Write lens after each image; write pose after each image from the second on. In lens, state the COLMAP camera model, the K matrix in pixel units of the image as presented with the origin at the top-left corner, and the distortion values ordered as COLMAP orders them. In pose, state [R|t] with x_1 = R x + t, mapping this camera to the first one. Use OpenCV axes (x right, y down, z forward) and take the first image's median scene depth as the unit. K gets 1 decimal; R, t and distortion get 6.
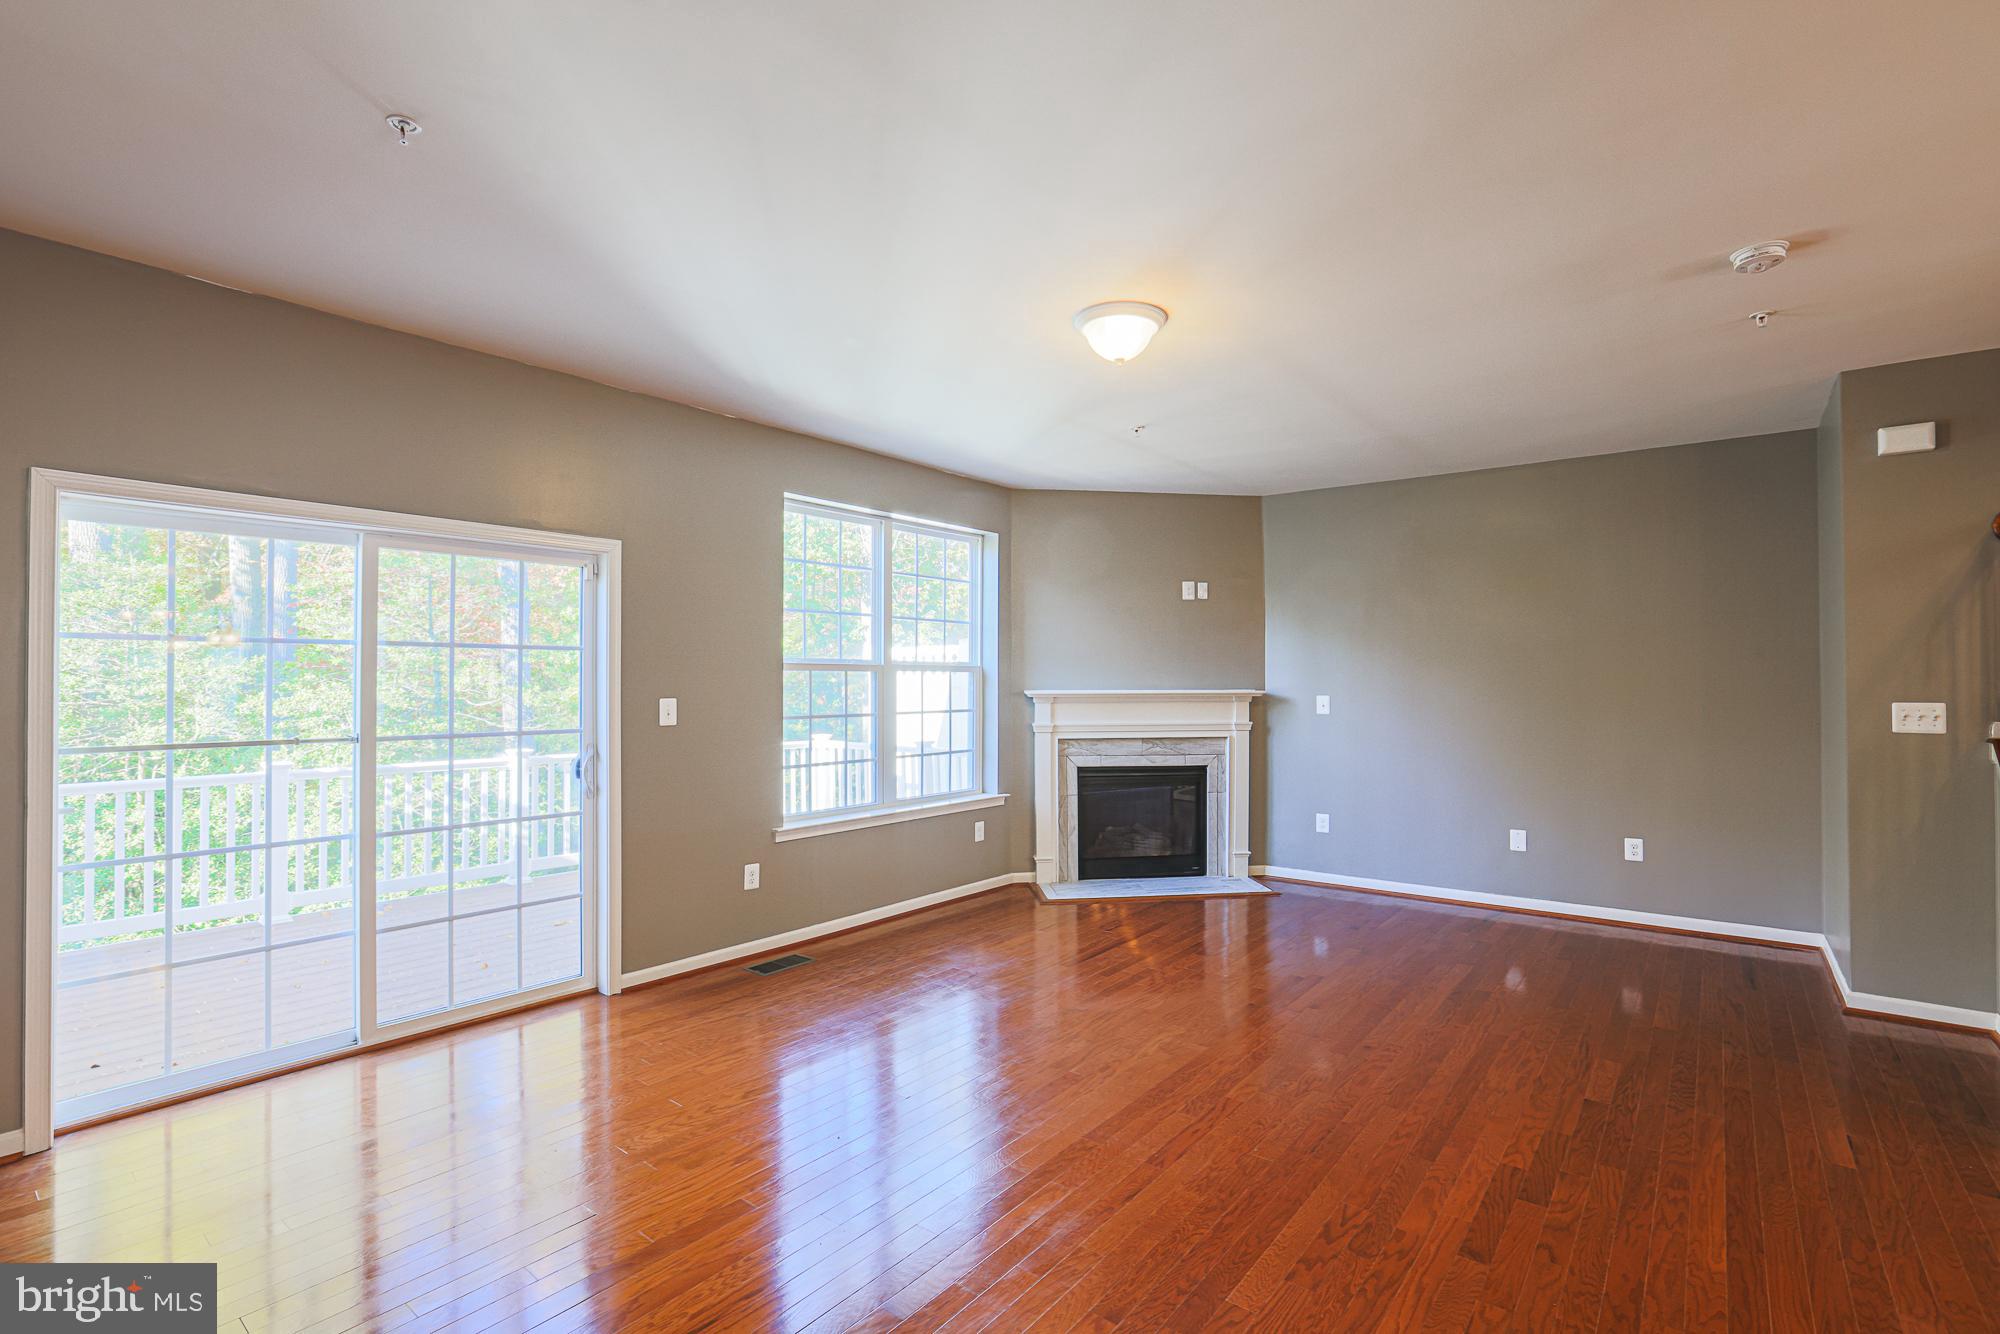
lens RADIAL K [[931.1, 0, 1000.0], [0, 931.1, 667.0], [0, 0, 1]] dist [-0.002693, 0.000025]
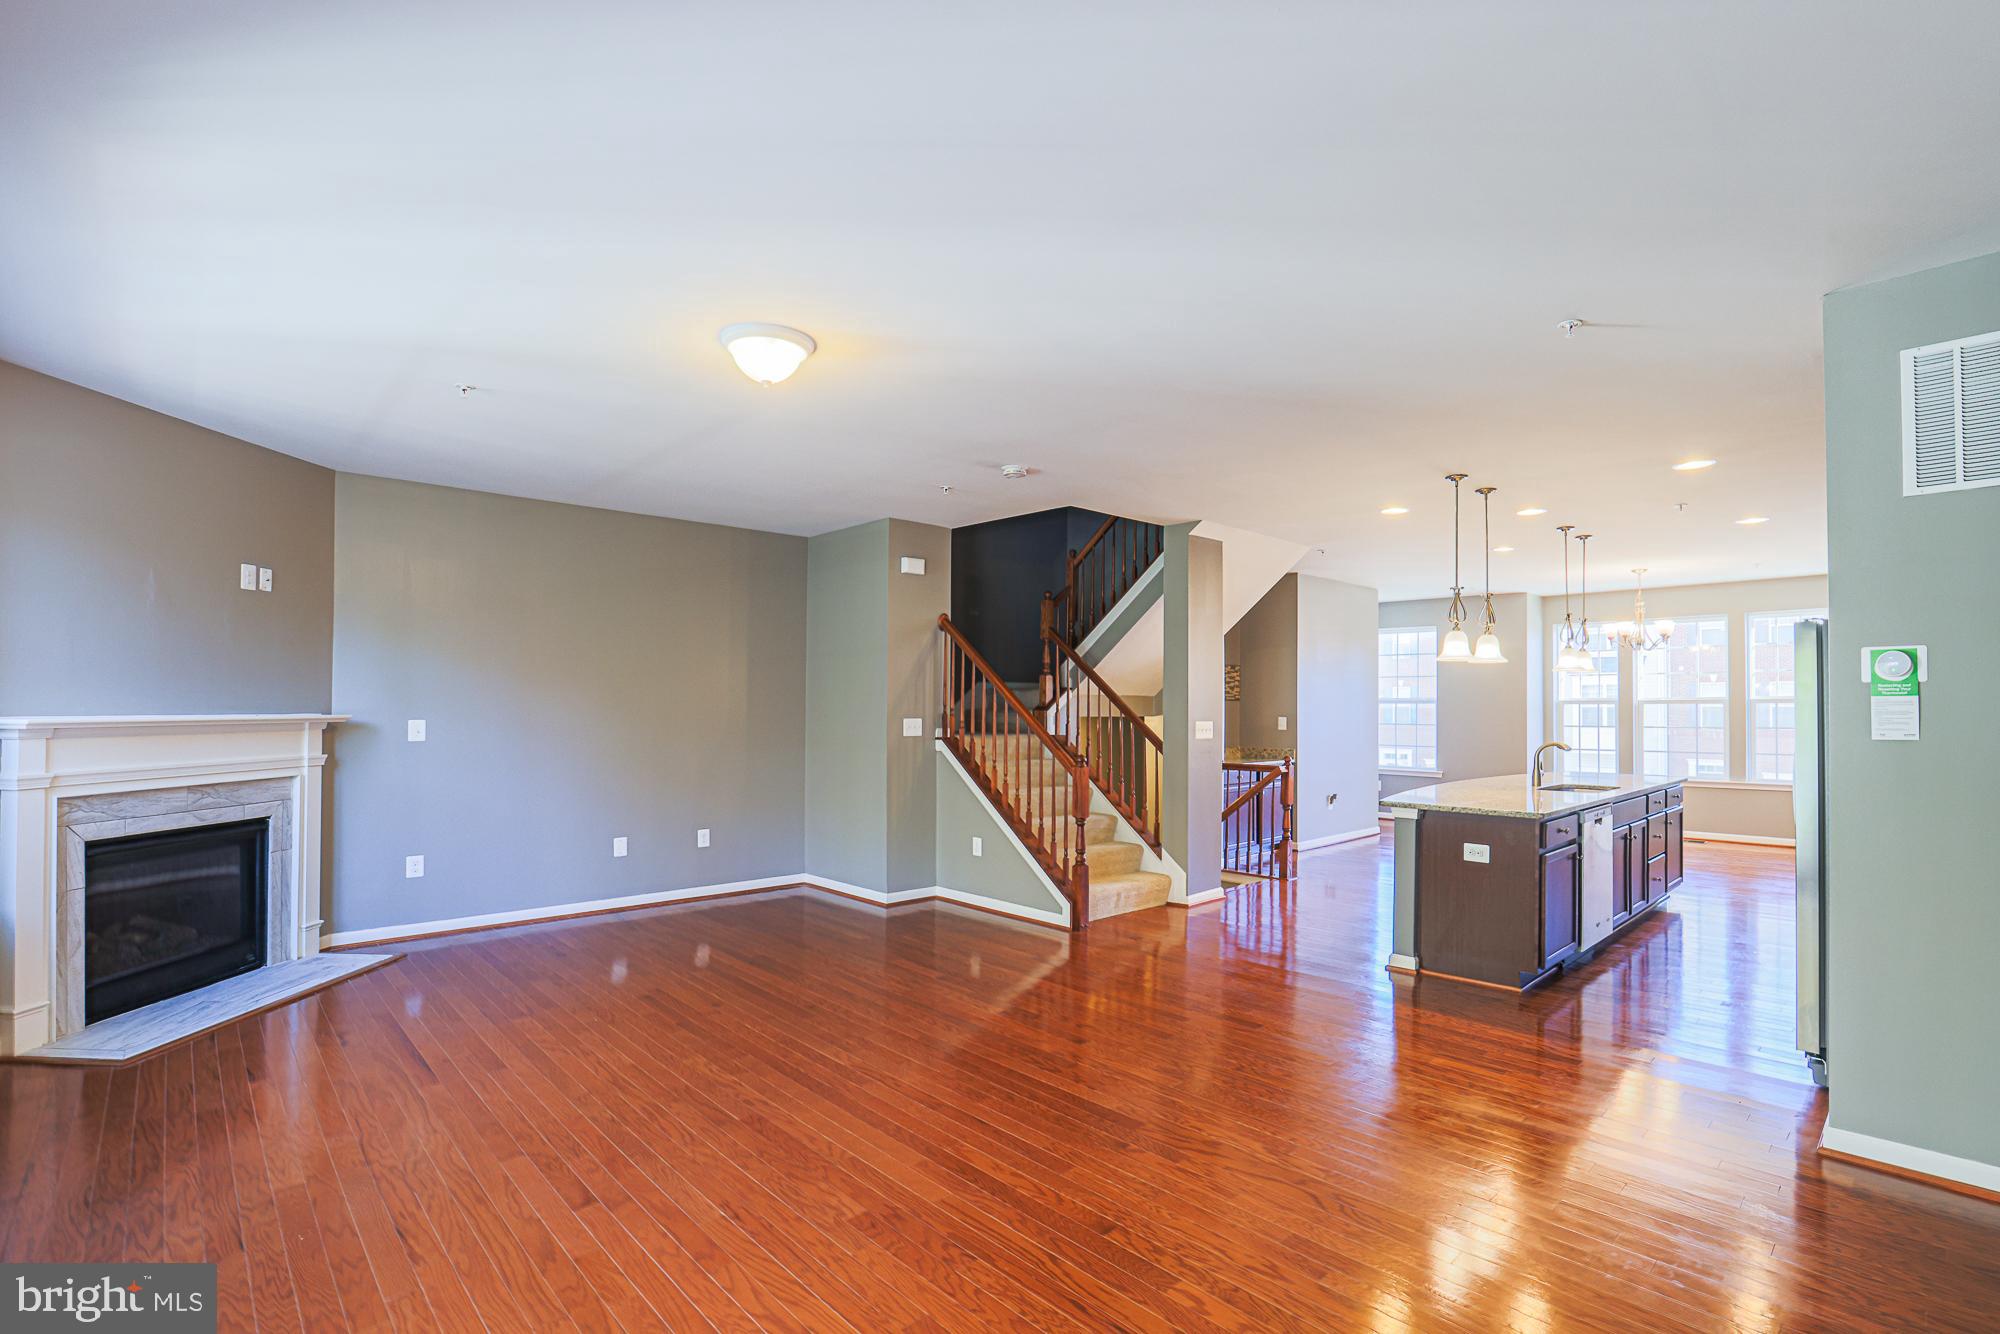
lens RADIAL K [[957.6, 0, 1001.6], [0, 957.6, 703.2], [0, 0, 1]] dist [0.000205, 0.000495]
pose [[0.175357, 0.007356, 0.984477, -0.435463], [-0.018608, 0.999818, -0.004156, 0.008111], [-0.984329, -0.017591, 0.175462, 0.301699]]
